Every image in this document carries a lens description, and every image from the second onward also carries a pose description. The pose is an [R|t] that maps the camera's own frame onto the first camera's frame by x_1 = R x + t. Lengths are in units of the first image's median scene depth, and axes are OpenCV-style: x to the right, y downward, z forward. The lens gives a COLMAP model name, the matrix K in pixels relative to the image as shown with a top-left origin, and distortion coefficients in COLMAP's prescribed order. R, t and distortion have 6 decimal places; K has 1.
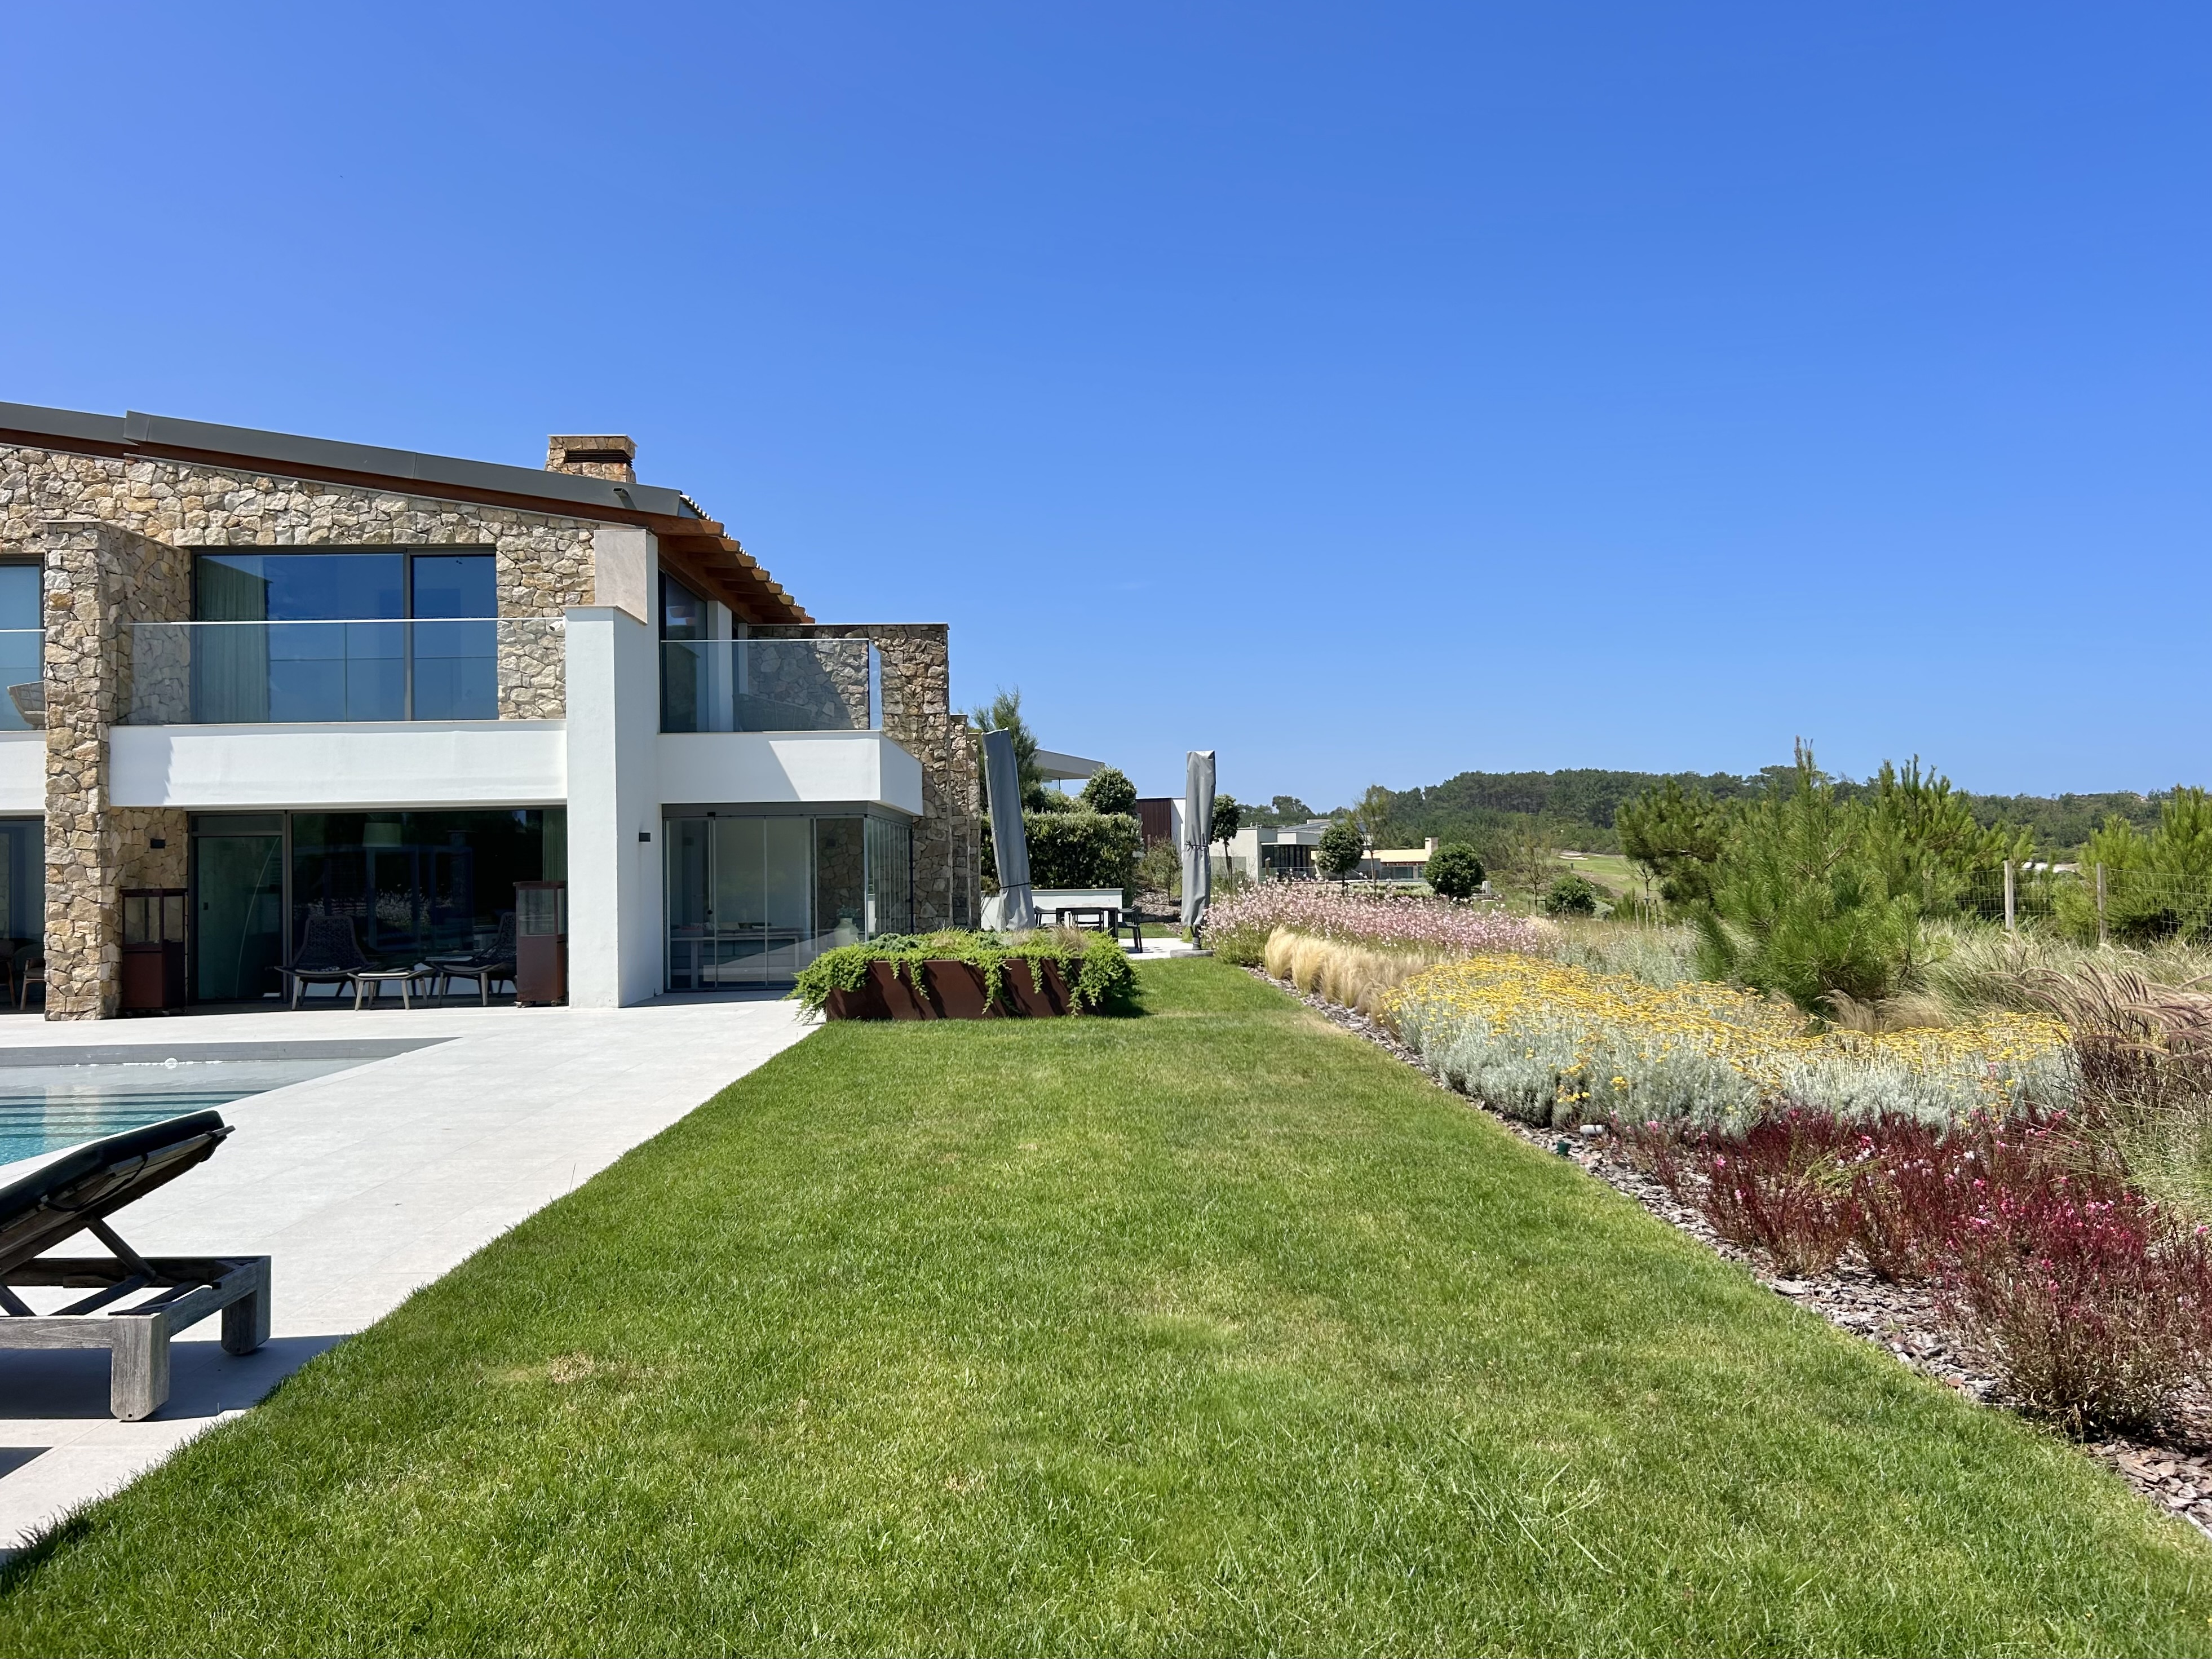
lens RADIAL K [[1673.5, 0, 1106.0], [0, 1673.5, 829.5], [0, 0, 1]] dist [0.127976, -0.209799]
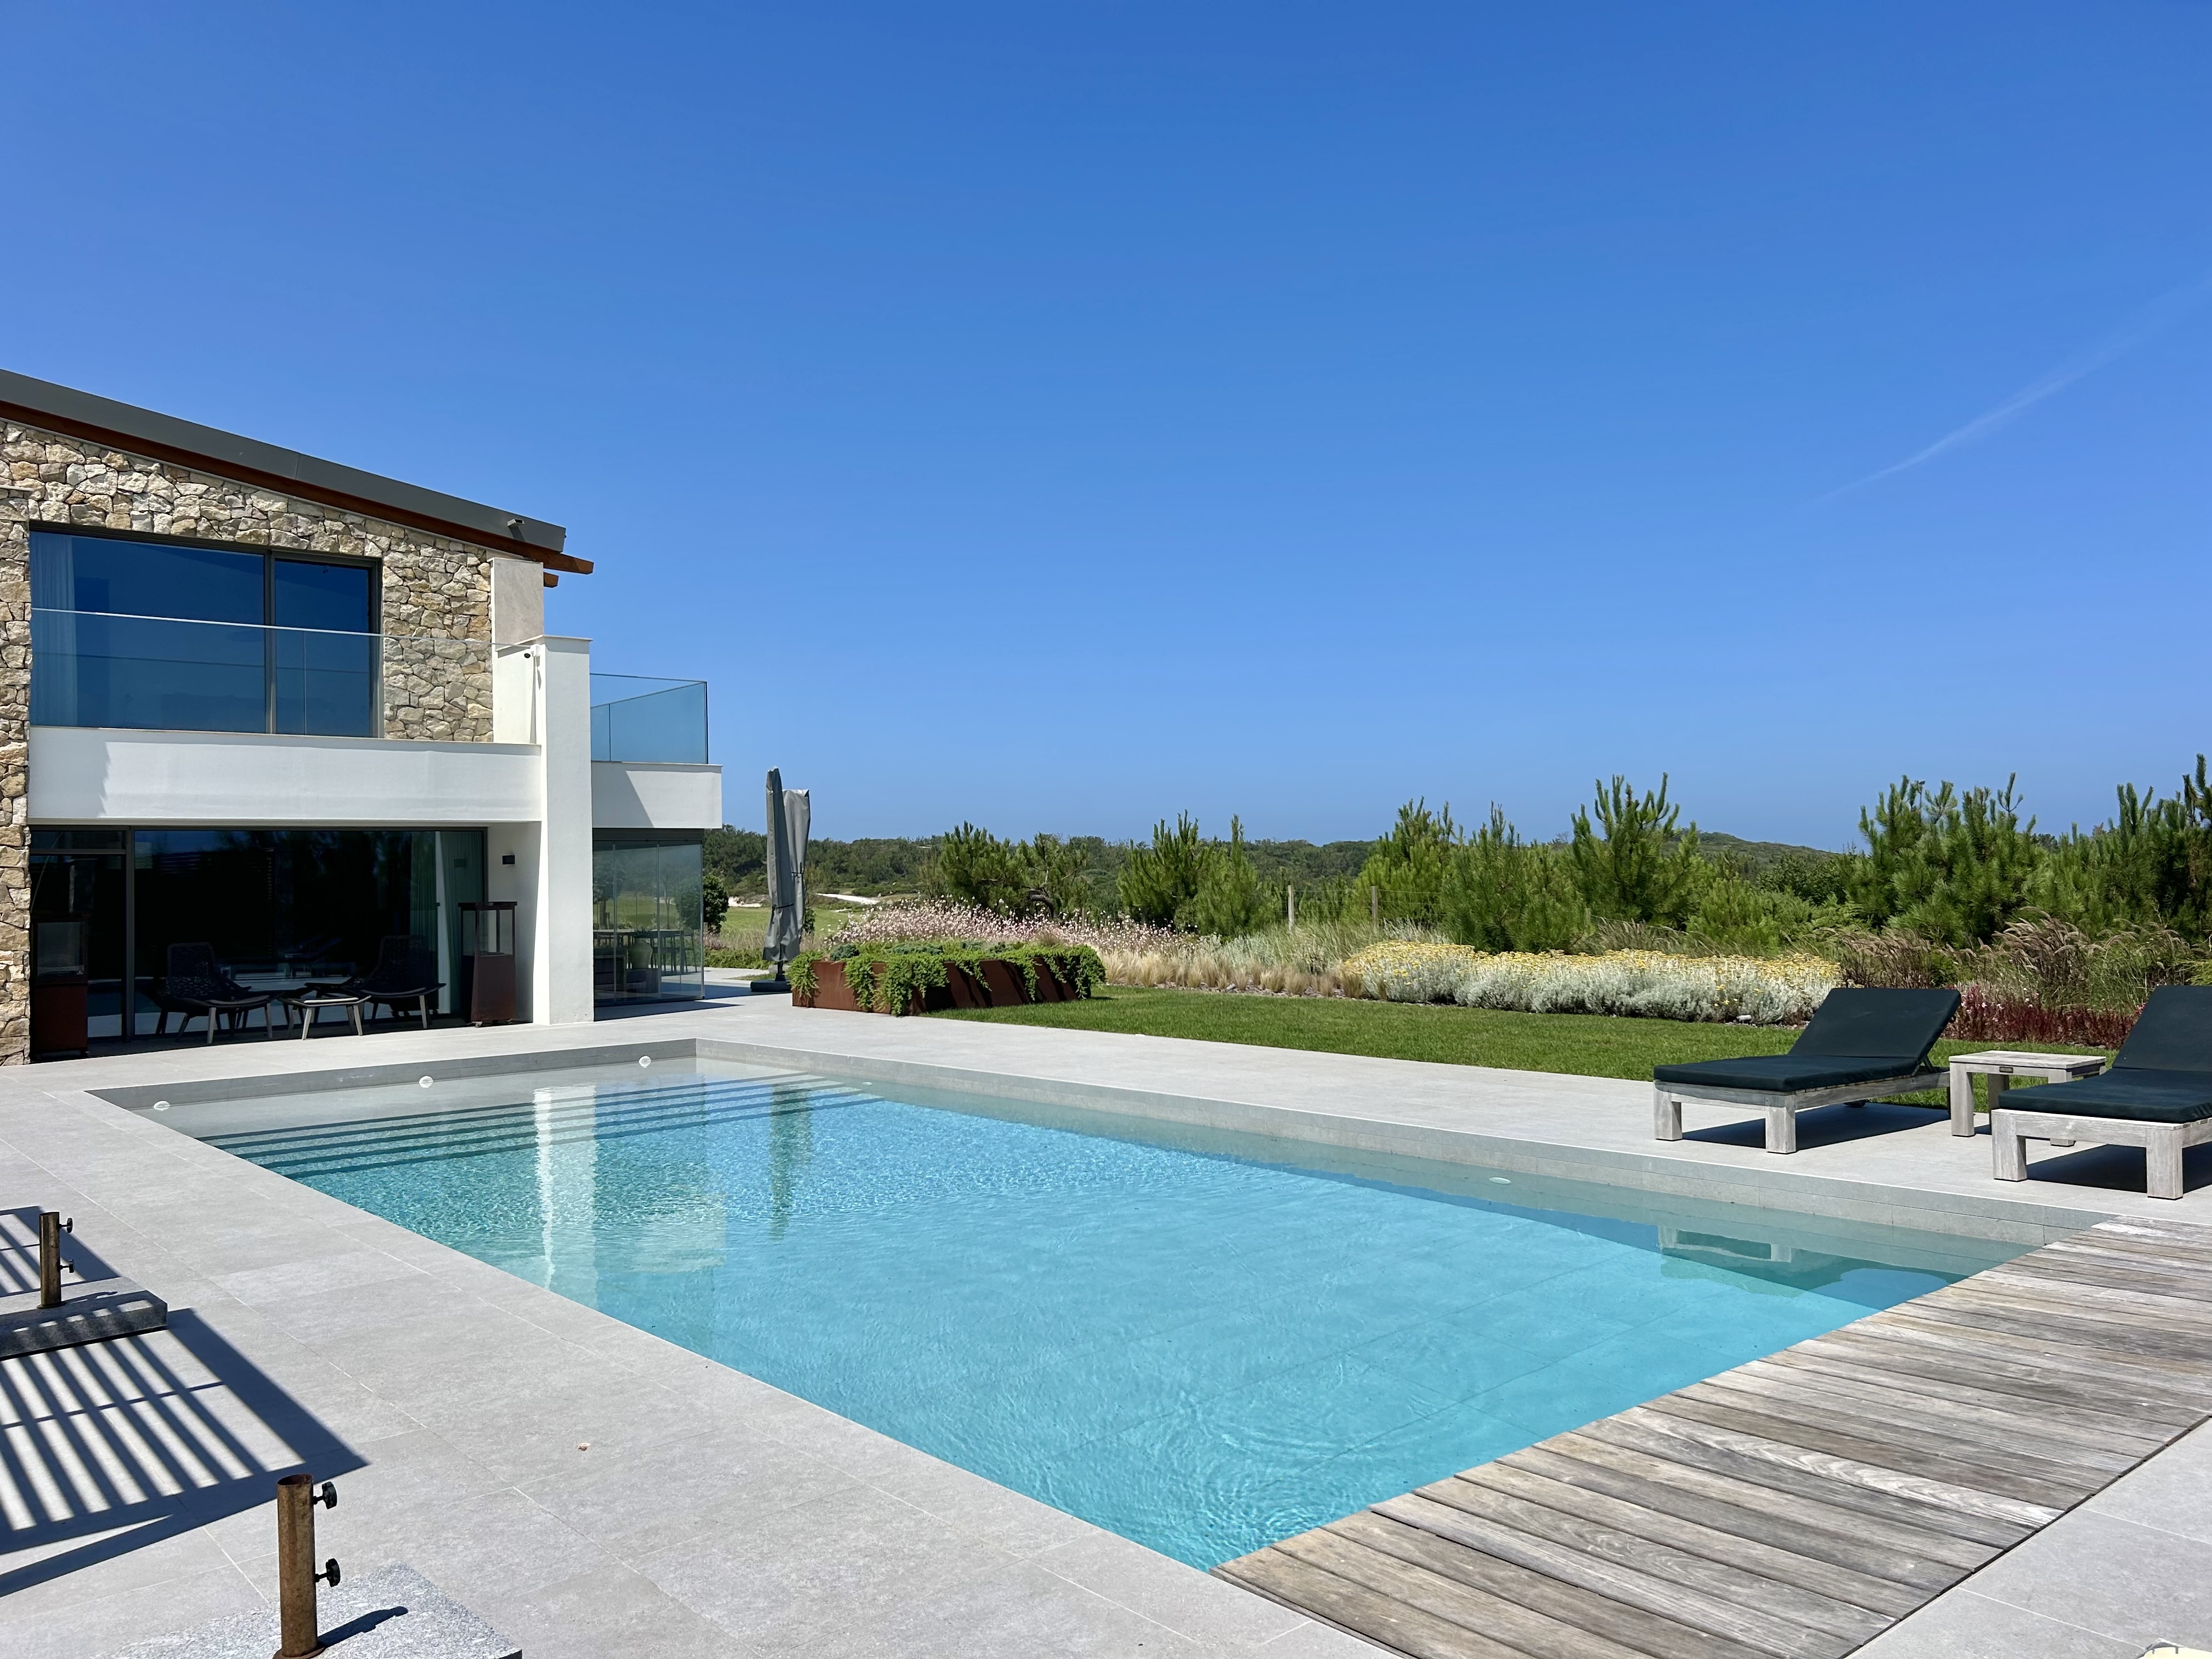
lens RADIAL K [[1625.0, 0, 1106.0], [0, 1625.0, 829.5], [0, 0, 1]] dist [0.132427, -0.181840]
pose [[0.776807, 0.021632, 0.629368, -0.635217], [-0.008032, 0.999669, -0.024445, 0.007891], [-0.629688, 0.013934, 0.776723, -0.001633]]
